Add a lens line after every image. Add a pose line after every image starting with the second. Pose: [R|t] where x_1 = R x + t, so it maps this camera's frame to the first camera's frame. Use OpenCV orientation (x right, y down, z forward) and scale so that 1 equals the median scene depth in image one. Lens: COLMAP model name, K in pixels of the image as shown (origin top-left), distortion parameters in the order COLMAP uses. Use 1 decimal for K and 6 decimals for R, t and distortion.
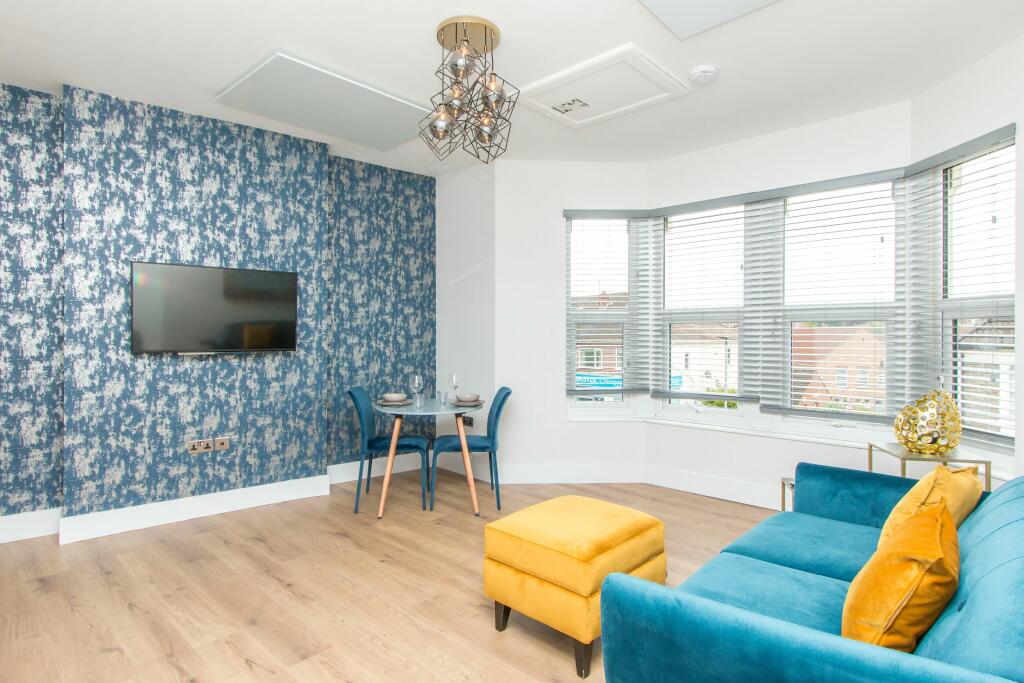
lens RADIAL K [[549.7, 0, 512.4], [0, 549.7, 338.6], [0, 0, 1]] dist [0.004844, 0.000265]
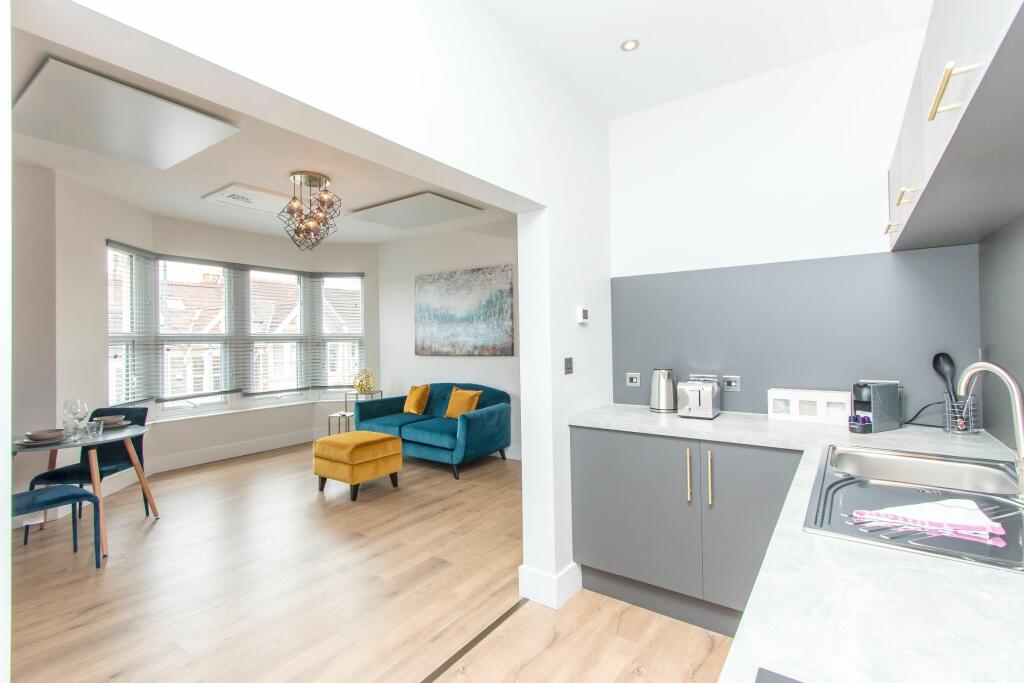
lens RADIAL K [[478.3, 0, 510.5], [0, 478.3, 337.2], [0, 0, 1]] dist [0.015436, -0.000287]
pose [[-0.140533, 0.005957, 0.990058, -1.251346], [0.022096, 0.999752, -0.002879, -0.032076], [-0.989829, 0.021472, -0.140630, 0.440129]]
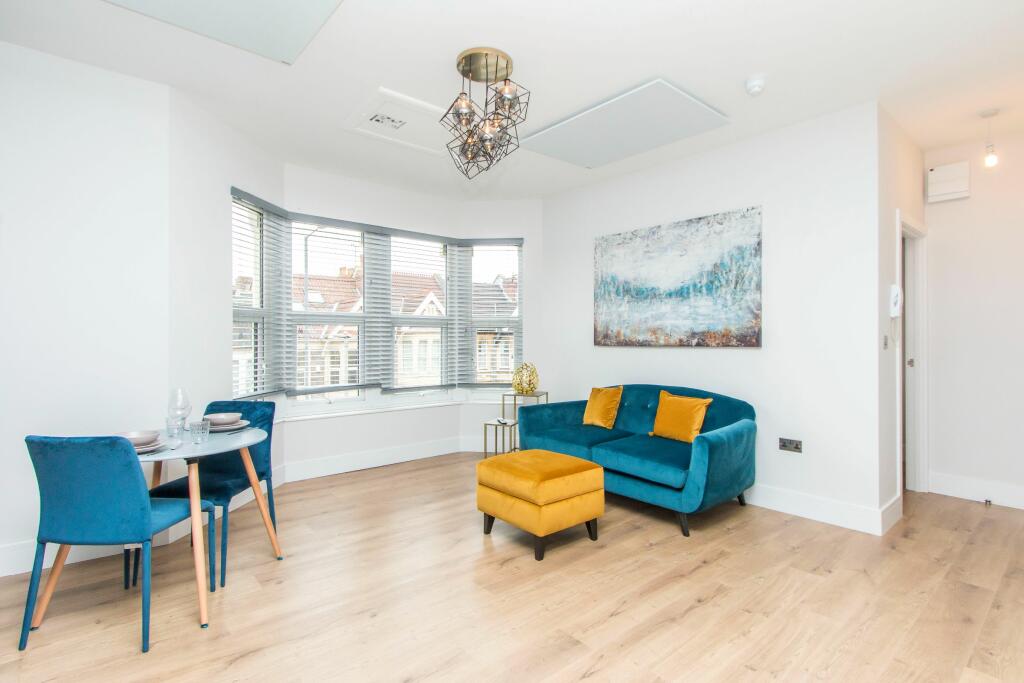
lens RADIAL K [[515.4, 0, 513.2], [0, 515.4, 341.8], [0, 0, 1]] dist [0.000664, 0.000510]
pose [[0.102301, -0.005393, 0.994739, -0.832784], [0.007760, 0.999959, 0.004623, 0.005621], [-0.994723, 0.007246, 0.102339, 0.627763]]
